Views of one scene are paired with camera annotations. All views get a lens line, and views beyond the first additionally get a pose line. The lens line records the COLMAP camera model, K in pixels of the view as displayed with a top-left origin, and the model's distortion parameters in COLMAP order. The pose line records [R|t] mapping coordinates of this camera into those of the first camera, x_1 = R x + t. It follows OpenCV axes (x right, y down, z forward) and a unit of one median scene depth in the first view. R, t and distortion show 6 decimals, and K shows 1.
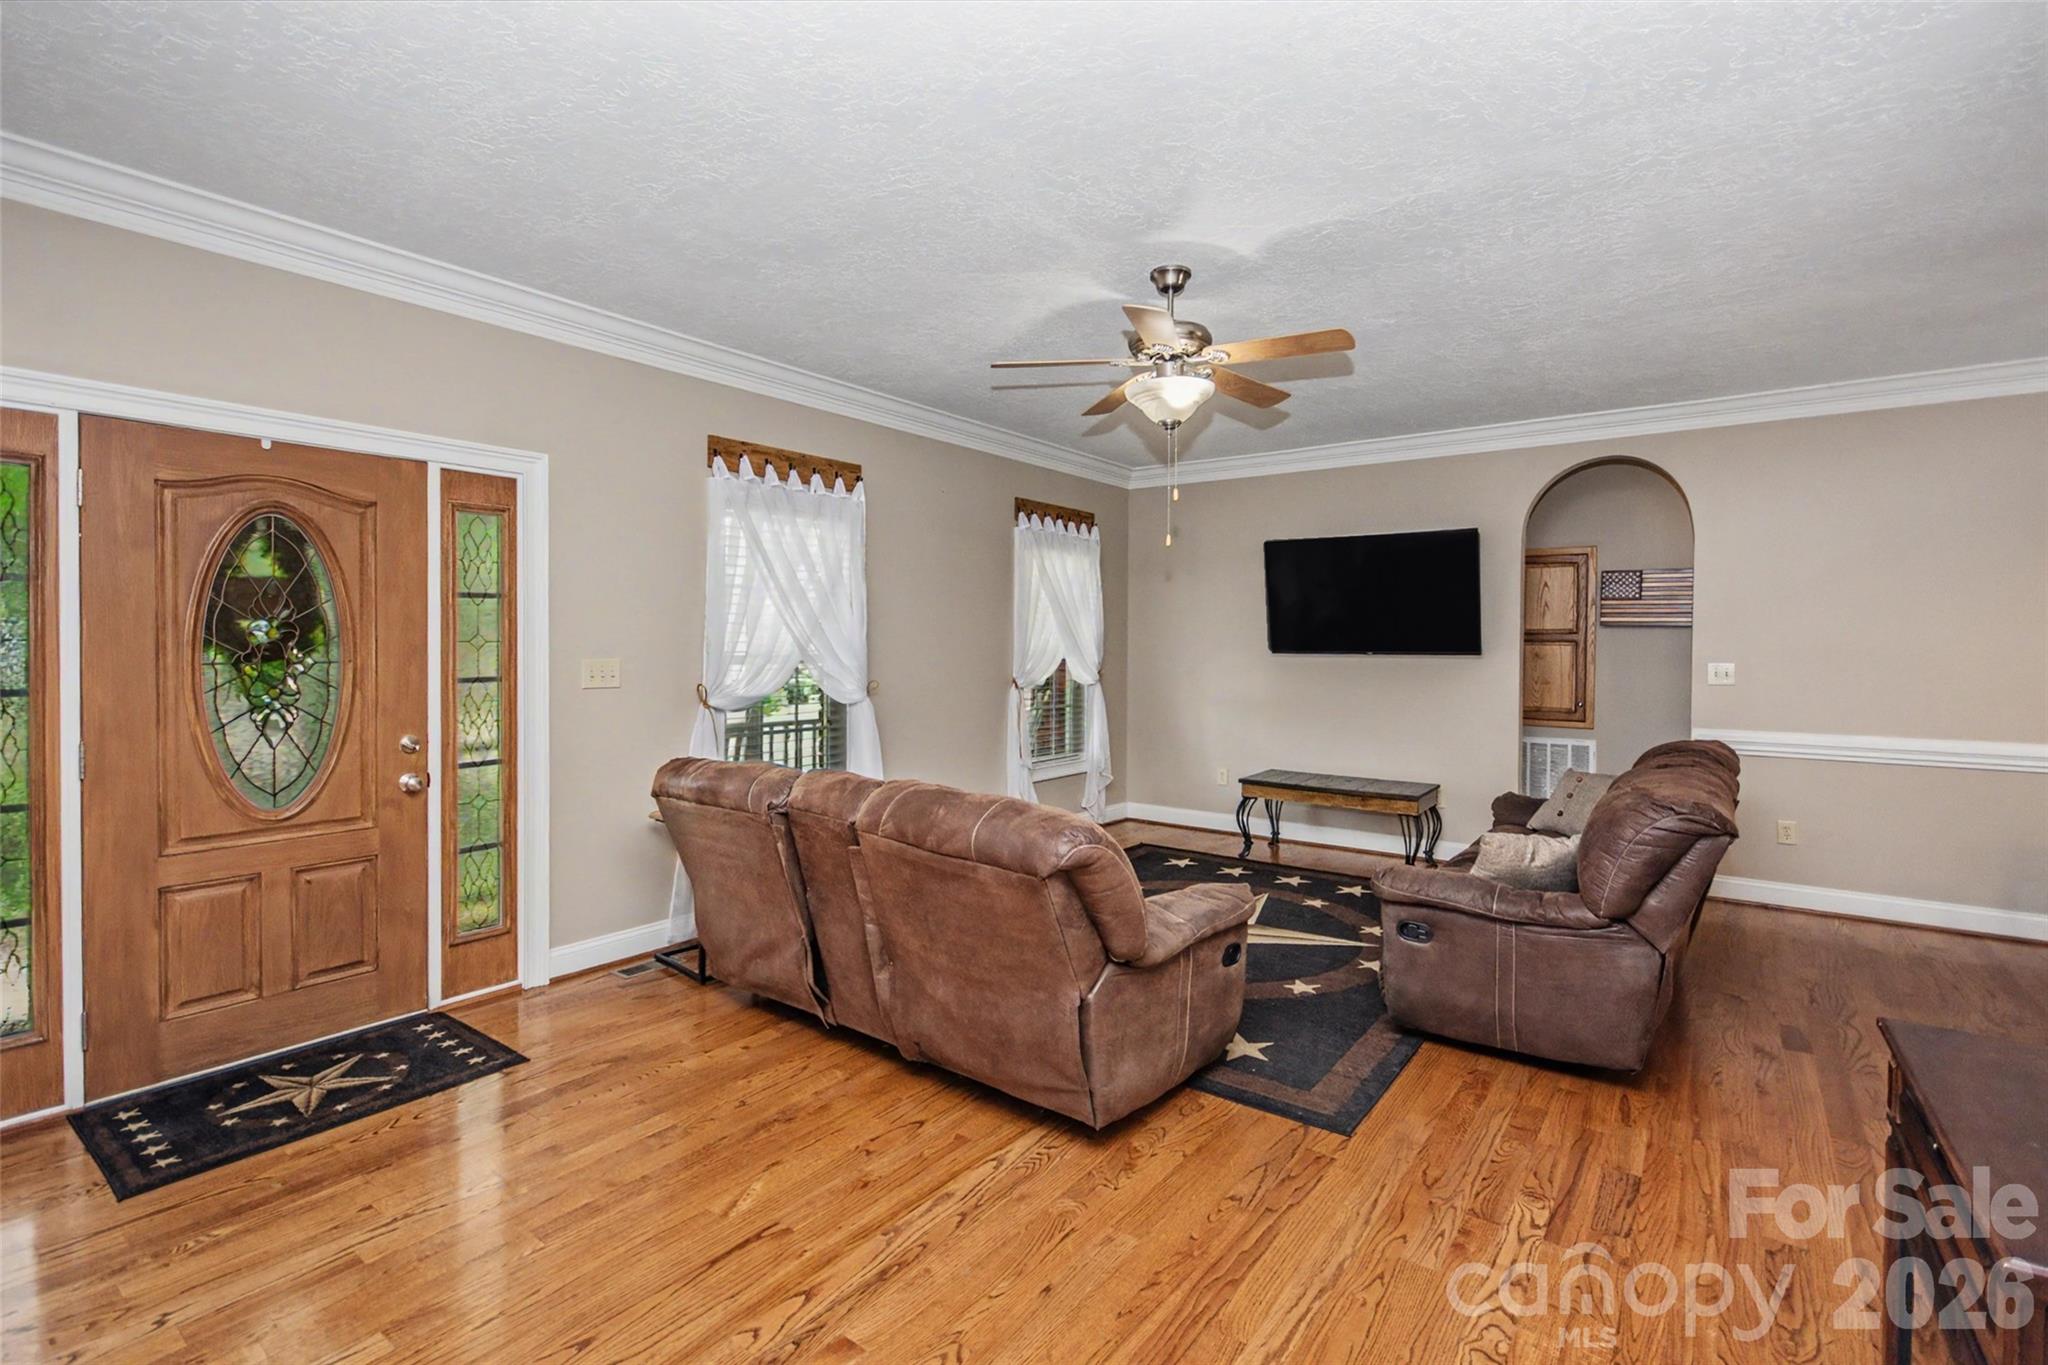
lens RADIAL K [[942.6, 0, 1022.0], [0, 942.6, 660.2], [0, 0, 1]] dist [-0.001554, -0.000427]
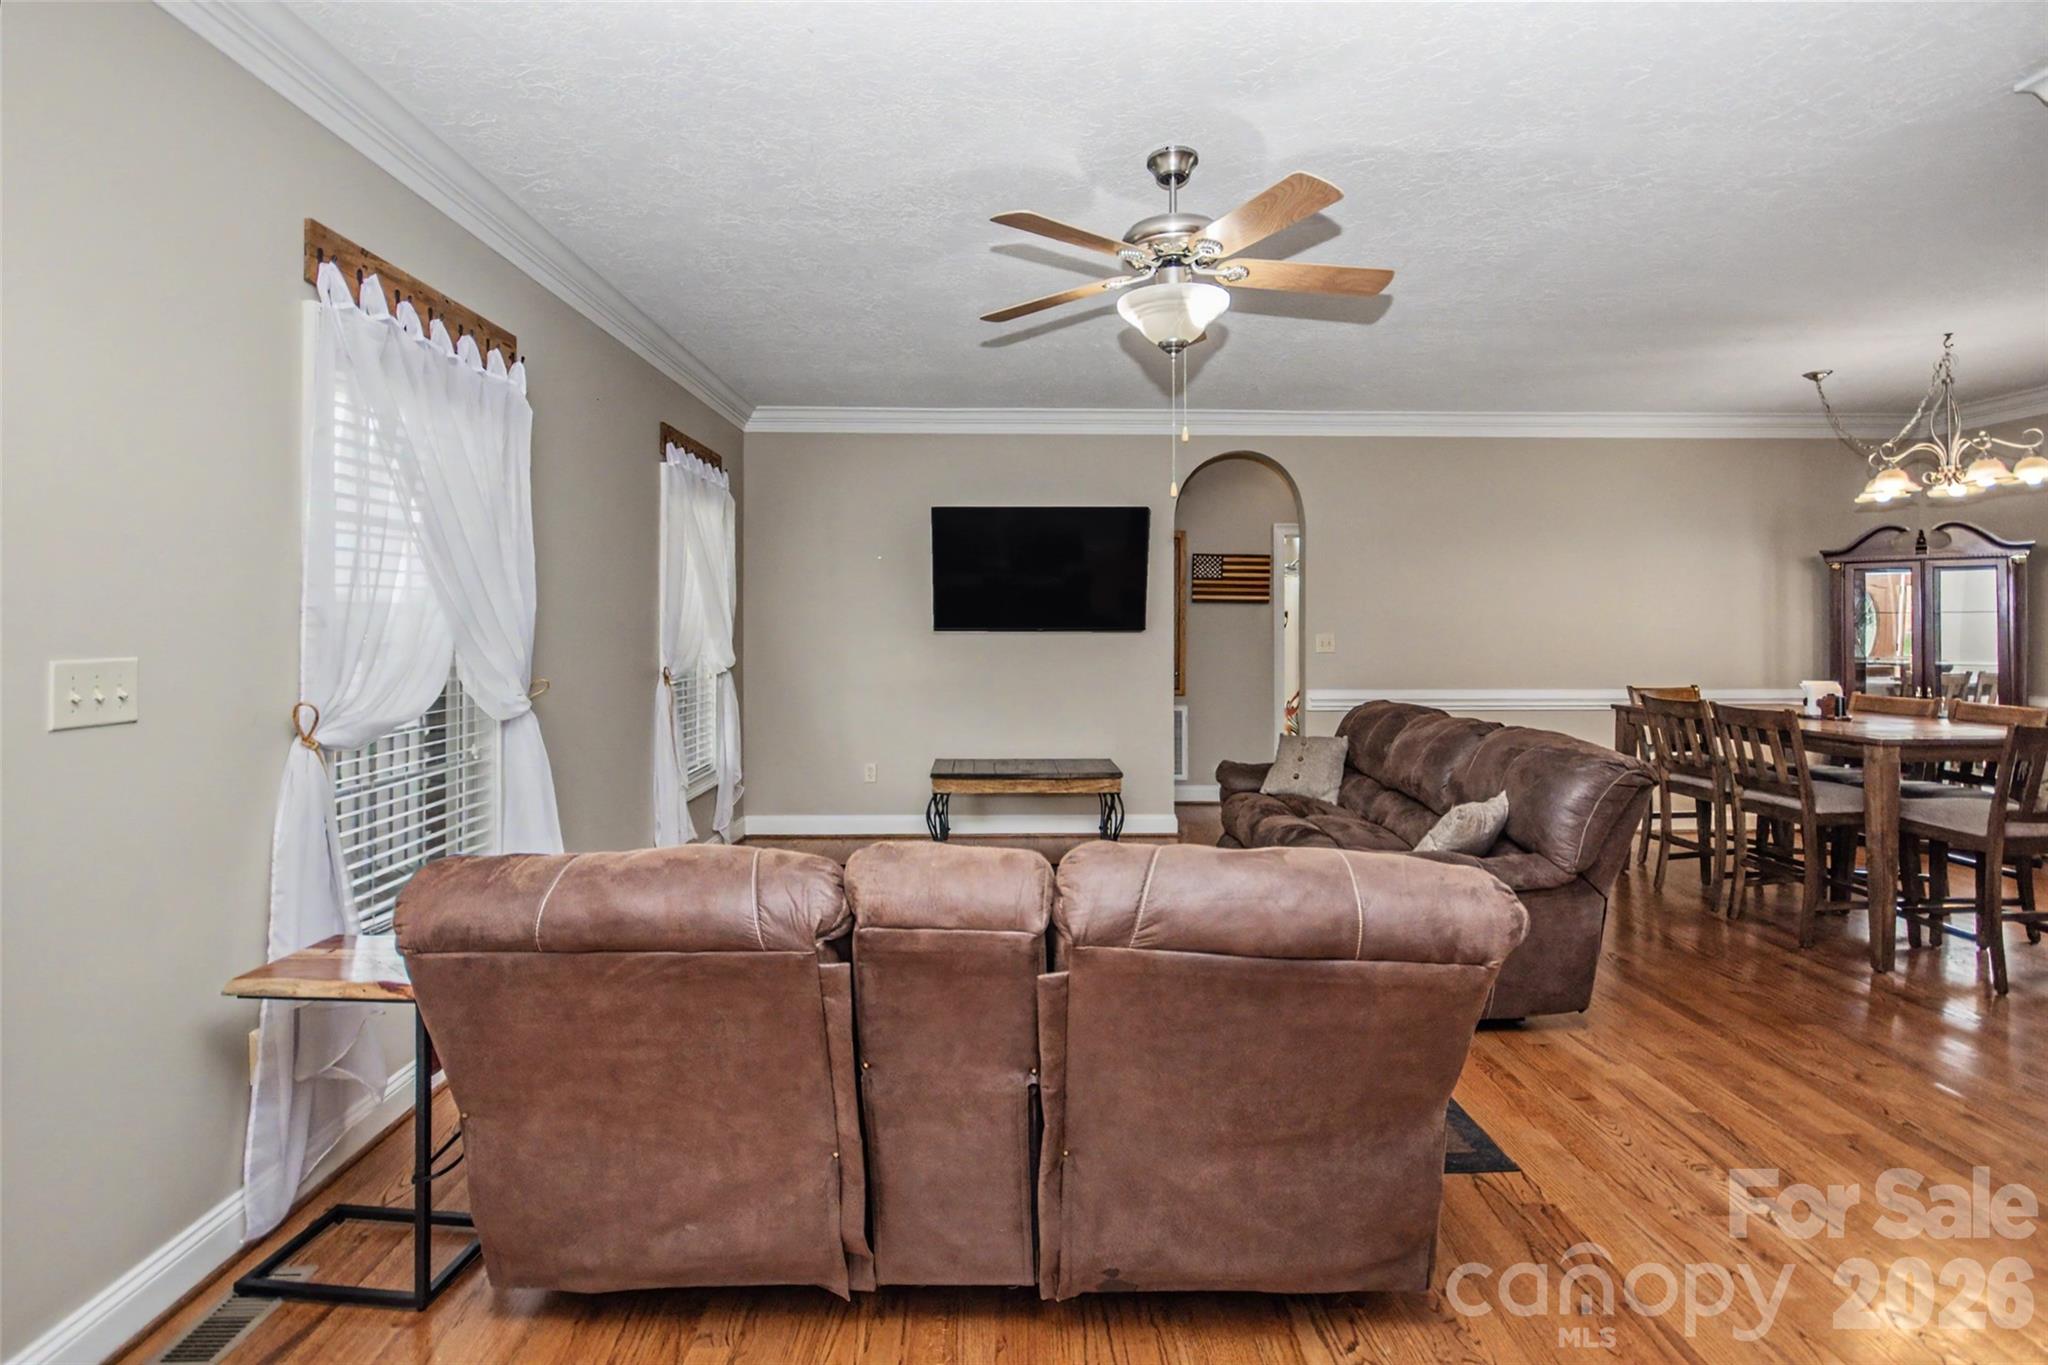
lens RADIAL K [[945.1, 0, 1022.3], [0, 945.1, 623.4], [0, 0, 1]] dist [-0.003180, -0.000555]
pose [[0.782576, -0.006405, 0.622522, -0.414808], [0.016256, 0.999816, -0.010149, -0.006803], [-0.622343, 0.018062, 0.782536, 0.425236]]
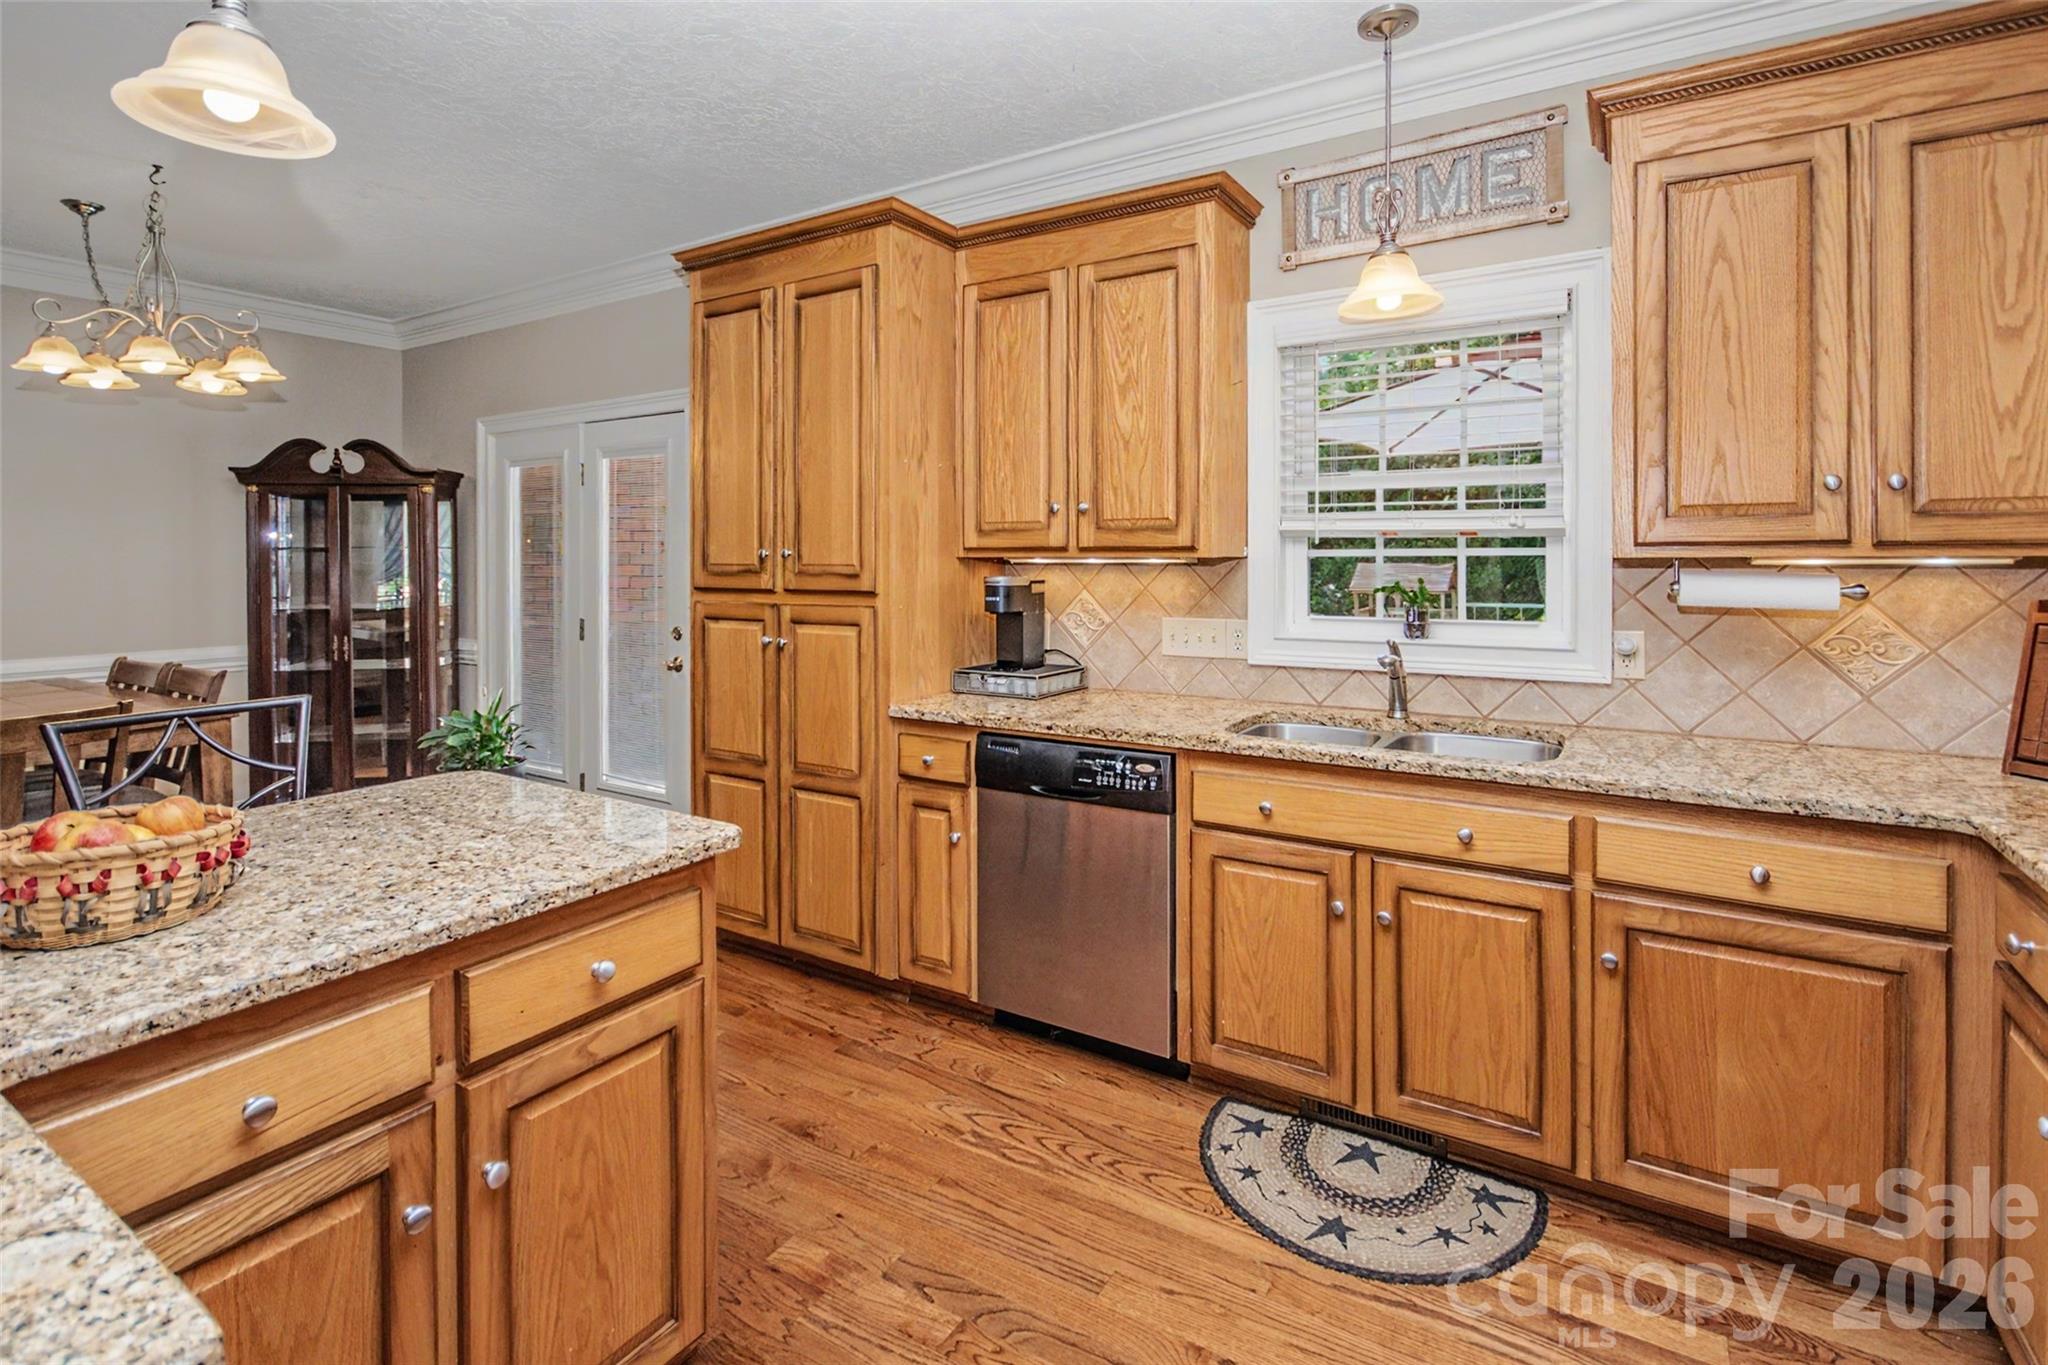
lens RADIAL K [[960.0, 0, 1024.3], [0, 960.0, 568.7], [0, 0, 1]] dist [-0.000075, -0.001150]
pose [[-0.093191, -0.016434, 0.995513, 0.280927], [0.020019, 0.999631, 0.018376, 0.007098], [-0.995447, 0.021642, -0.092827, -0.091253]]
